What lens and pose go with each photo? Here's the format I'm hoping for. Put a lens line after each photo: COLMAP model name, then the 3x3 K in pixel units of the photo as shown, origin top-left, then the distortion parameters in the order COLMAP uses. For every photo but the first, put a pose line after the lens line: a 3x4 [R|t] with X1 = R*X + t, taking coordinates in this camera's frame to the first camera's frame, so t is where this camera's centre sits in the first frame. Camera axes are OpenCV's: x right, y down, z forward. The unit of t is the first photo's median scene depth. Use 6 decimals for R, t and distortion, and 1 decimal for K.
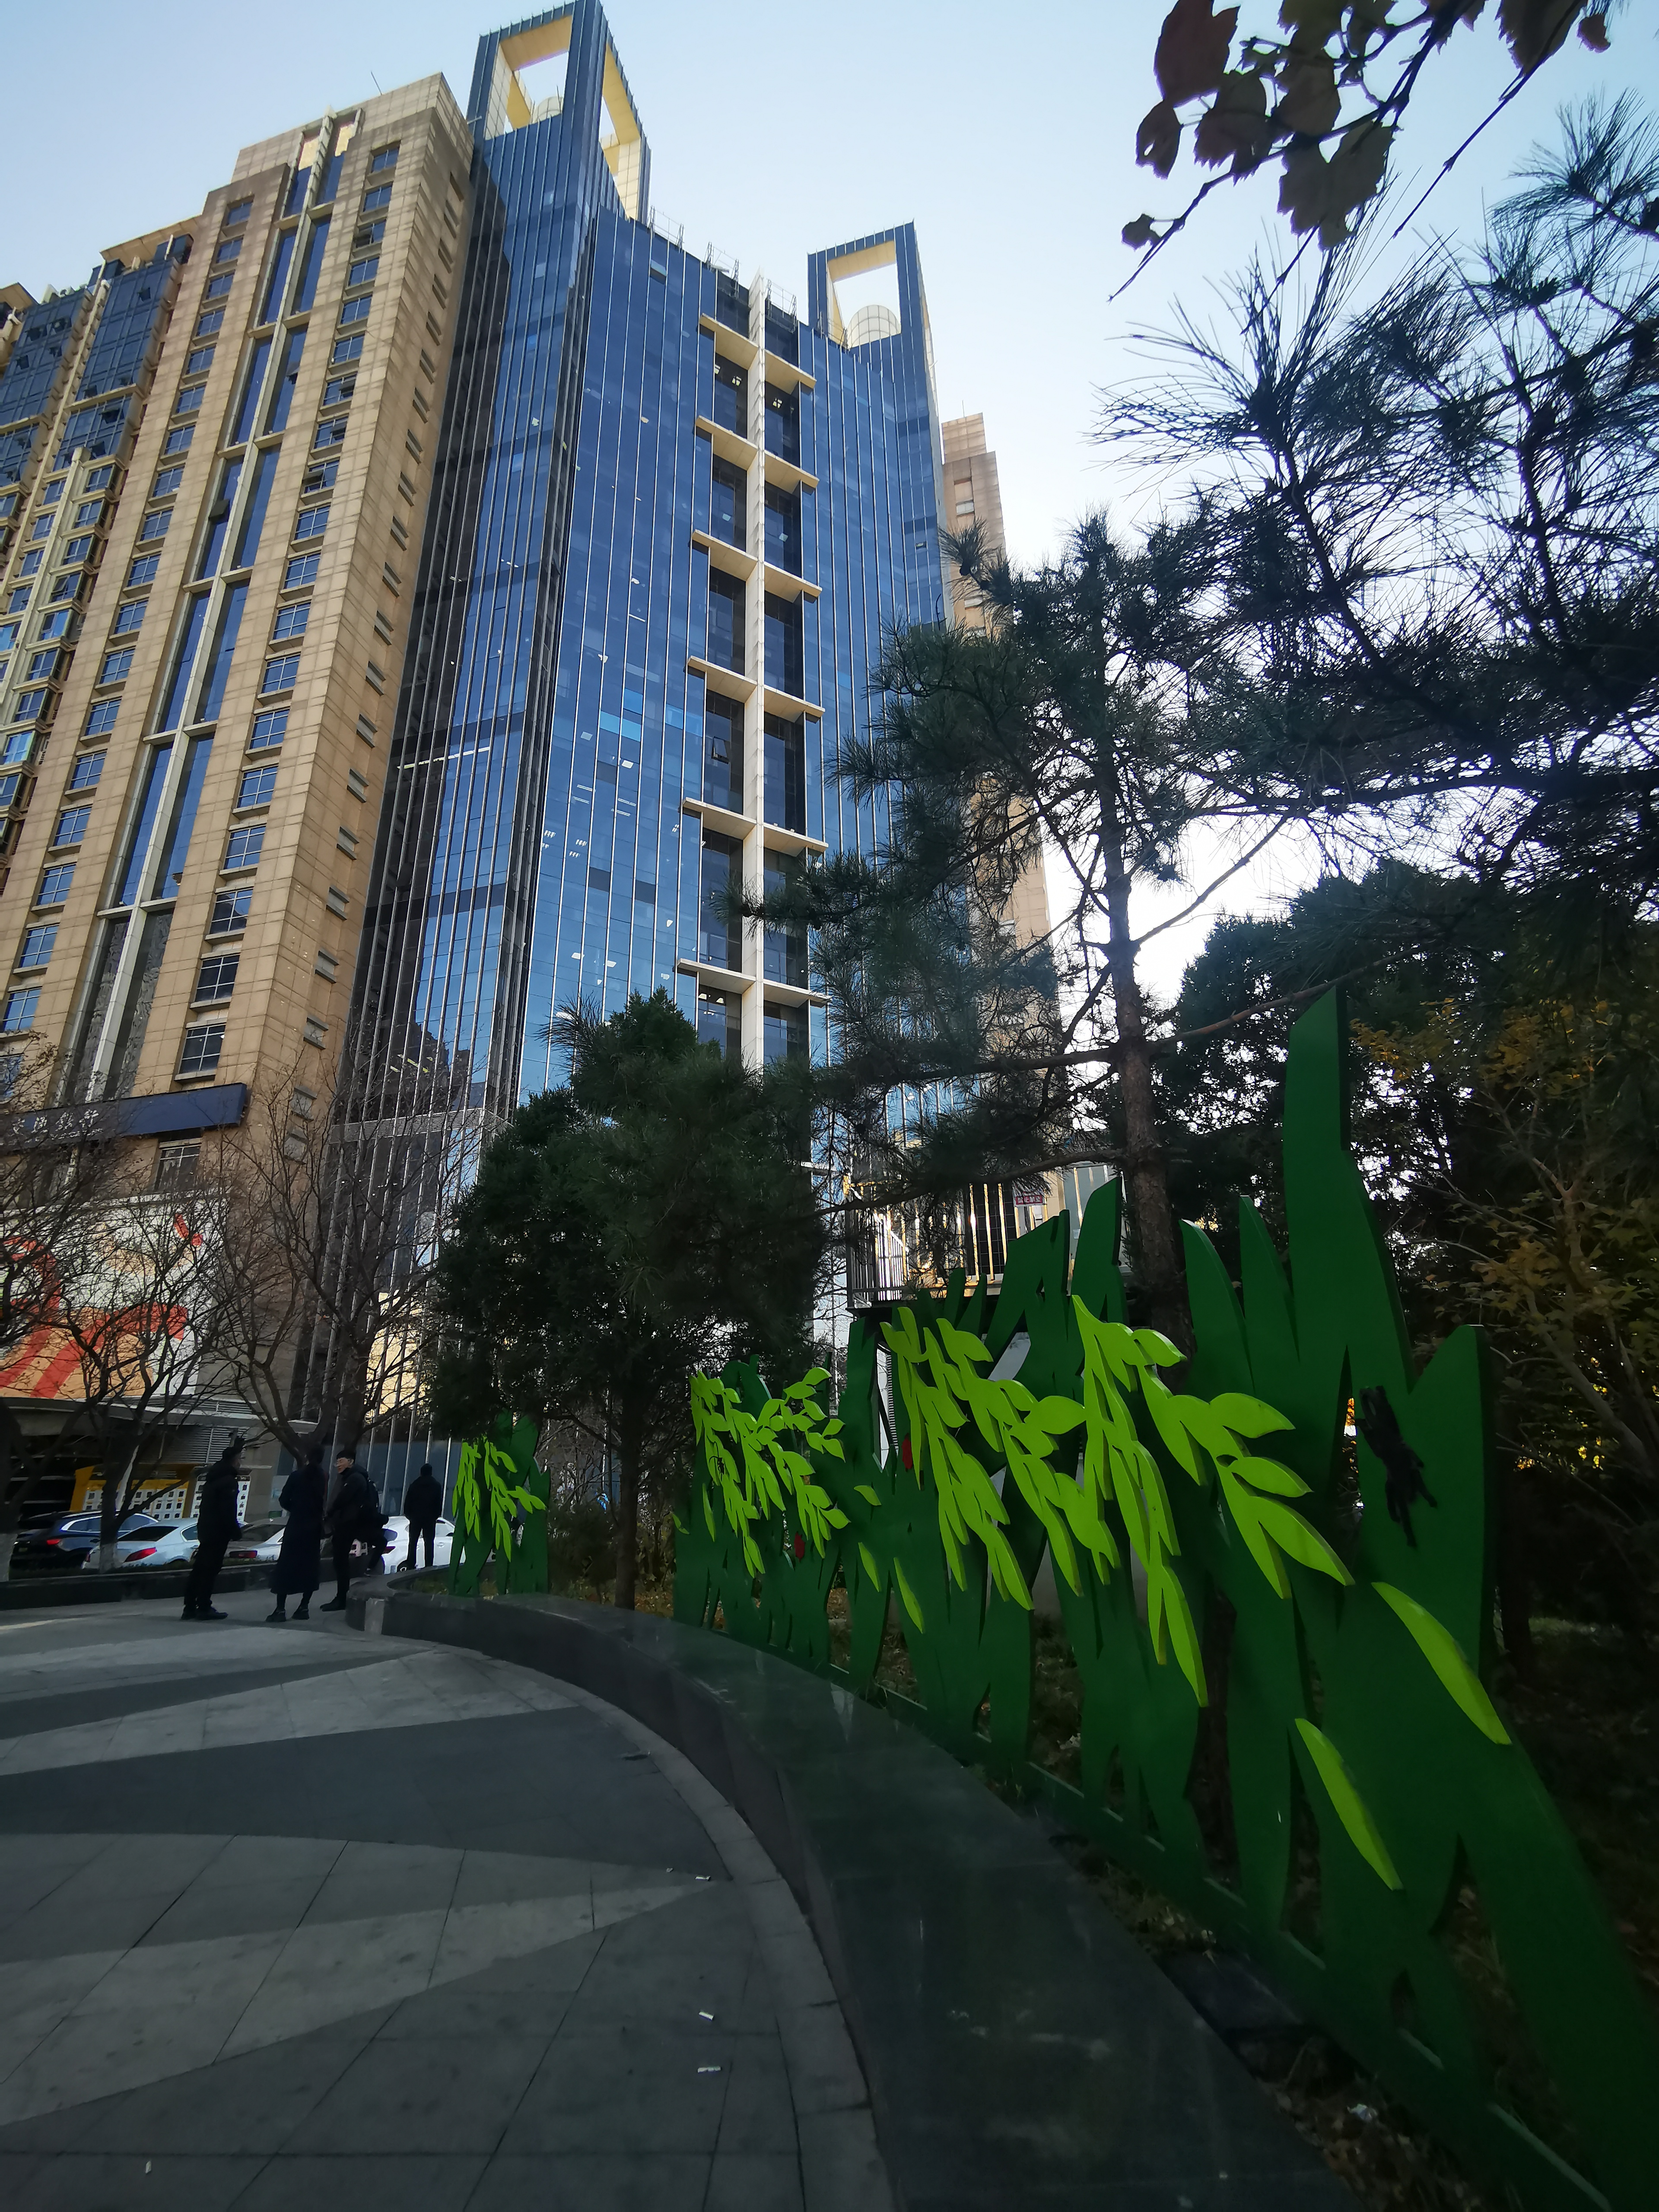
lens RADIAL K [[1028.5, 0, 830.1], [0, 1028.5, 1103.7], [0, 0, 1]] dist [0.000978, 0.001712]
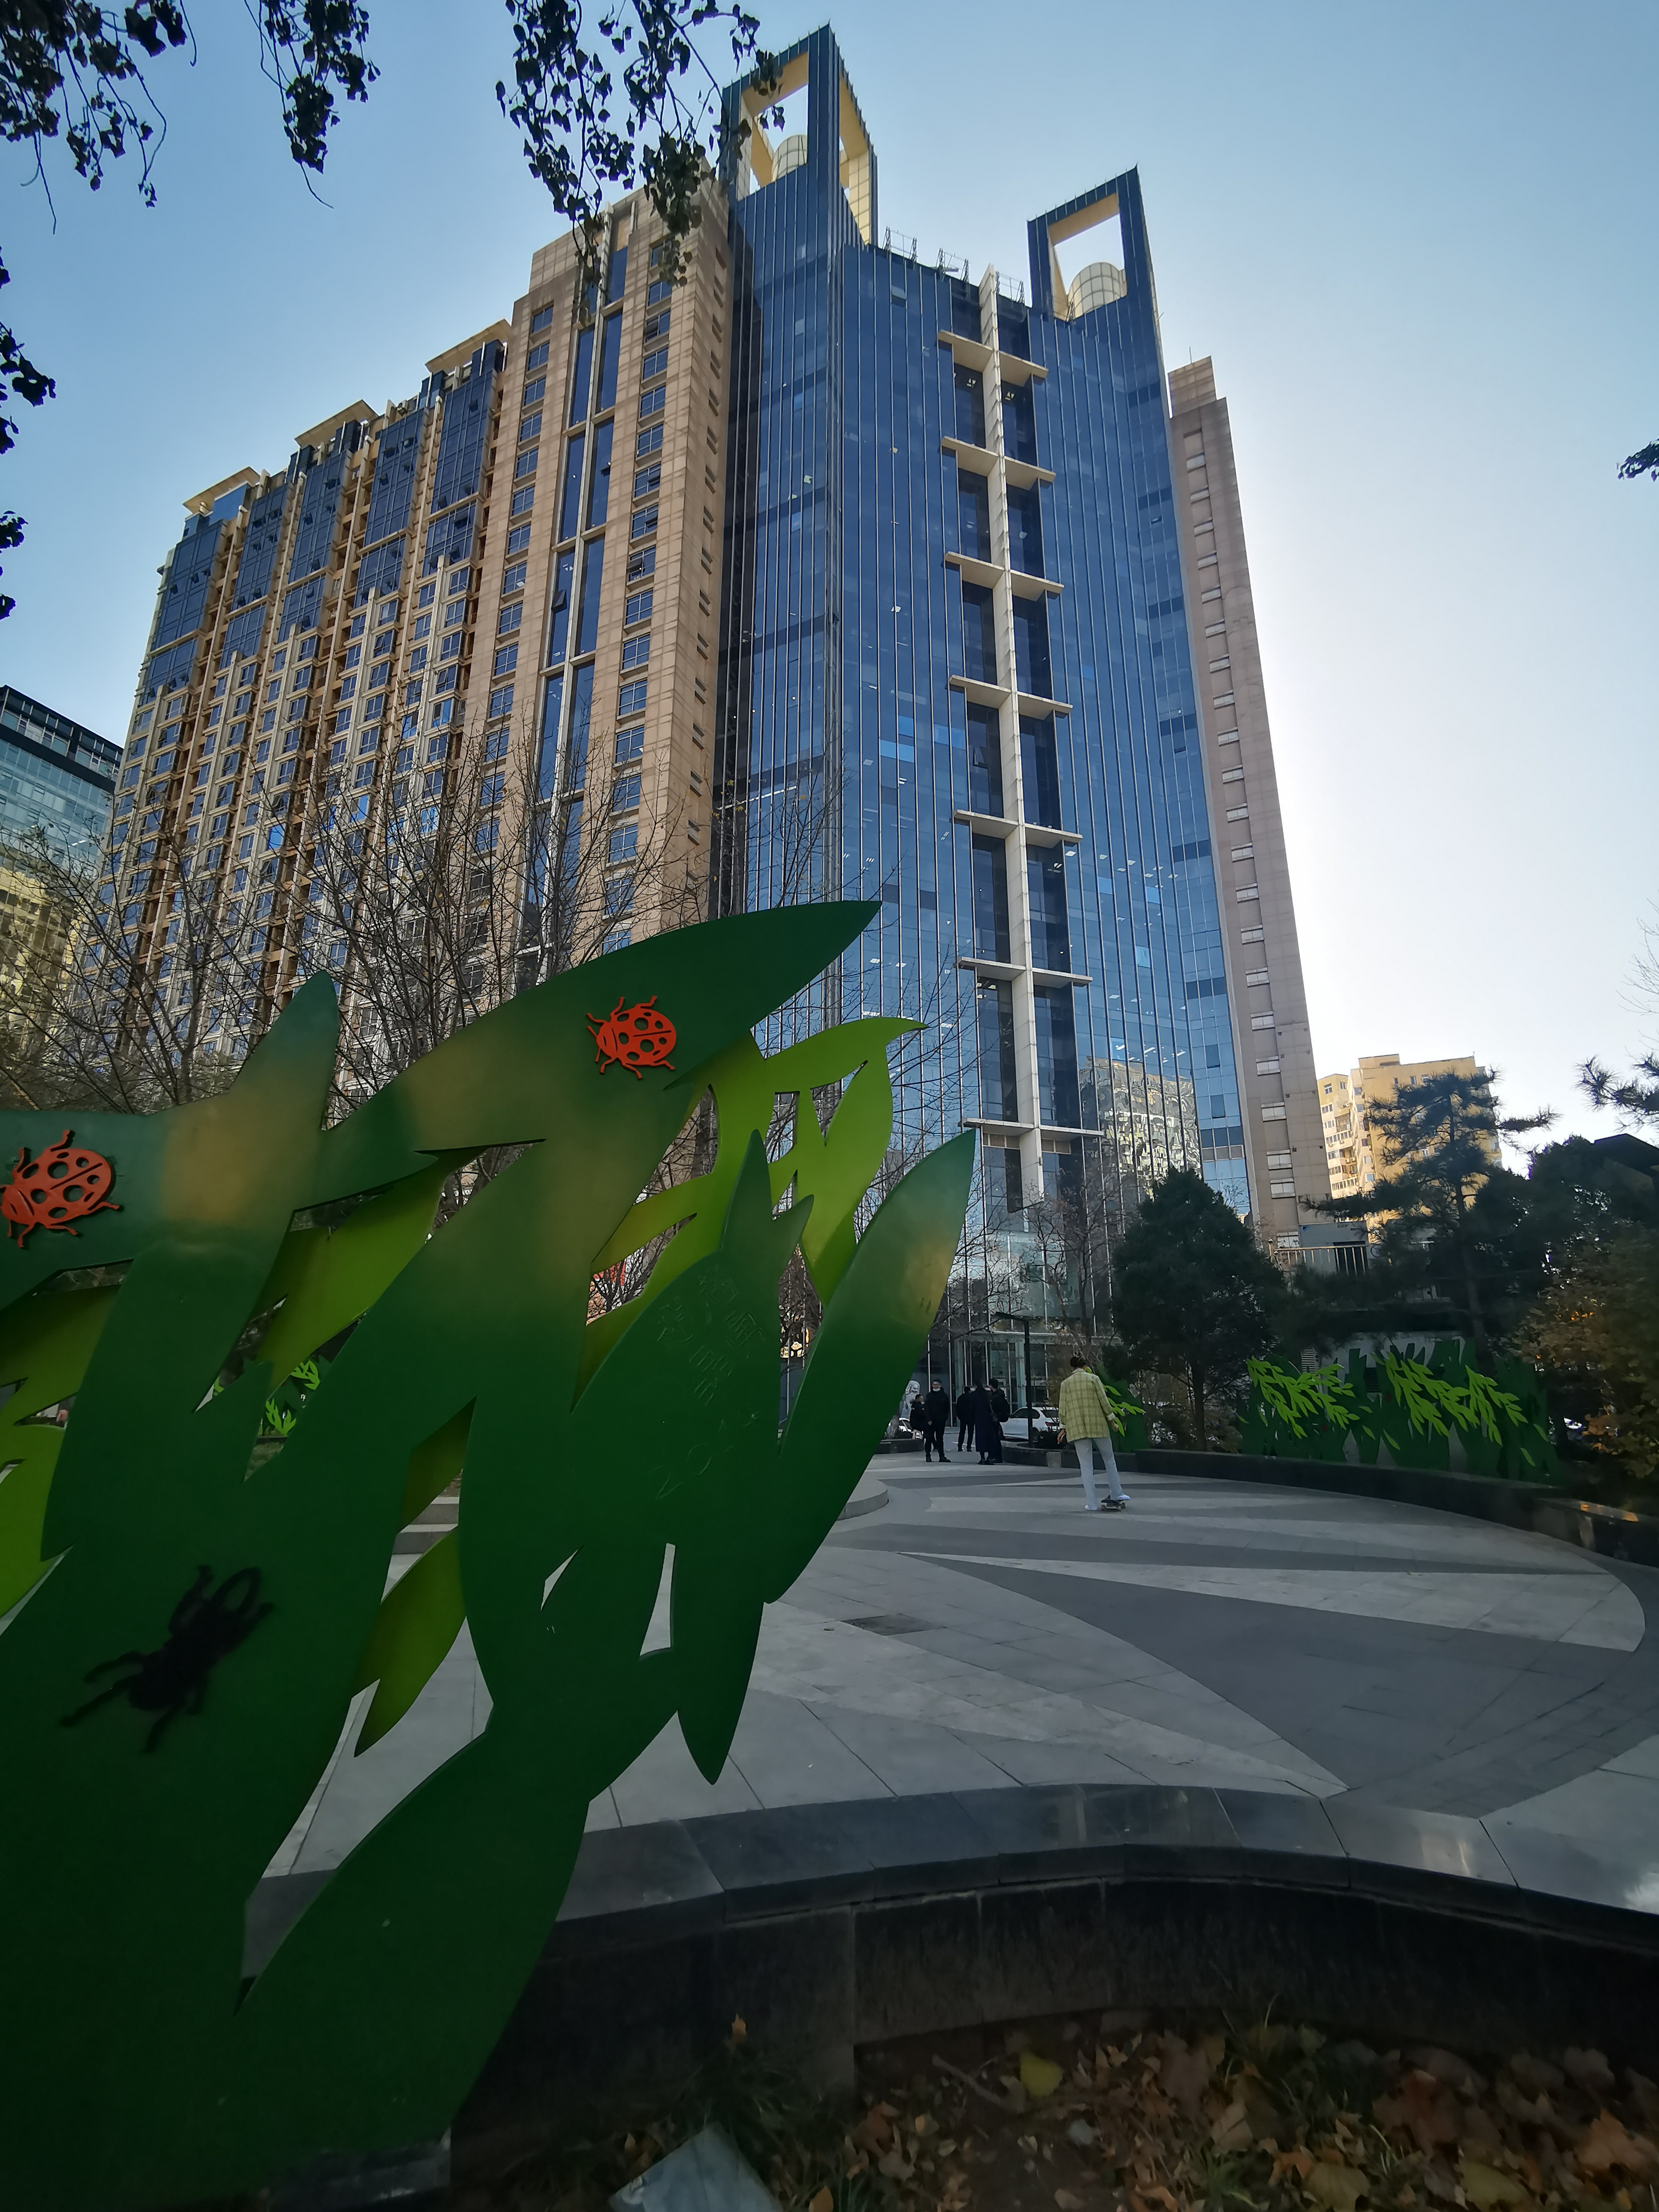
lens RADIAL K [[1028.5, 0, 825.9], [0, 1028.5, 1109.2], [0, 0, 1]] dist [0.000978, 0.001712]
pose [[0.980308, -0.029032, -0.195327, -0.063503], [0.044654, 0.996103, 0.076056, -0.055628], [0.192358, -0.083280, 0.977785, -0.152440]]
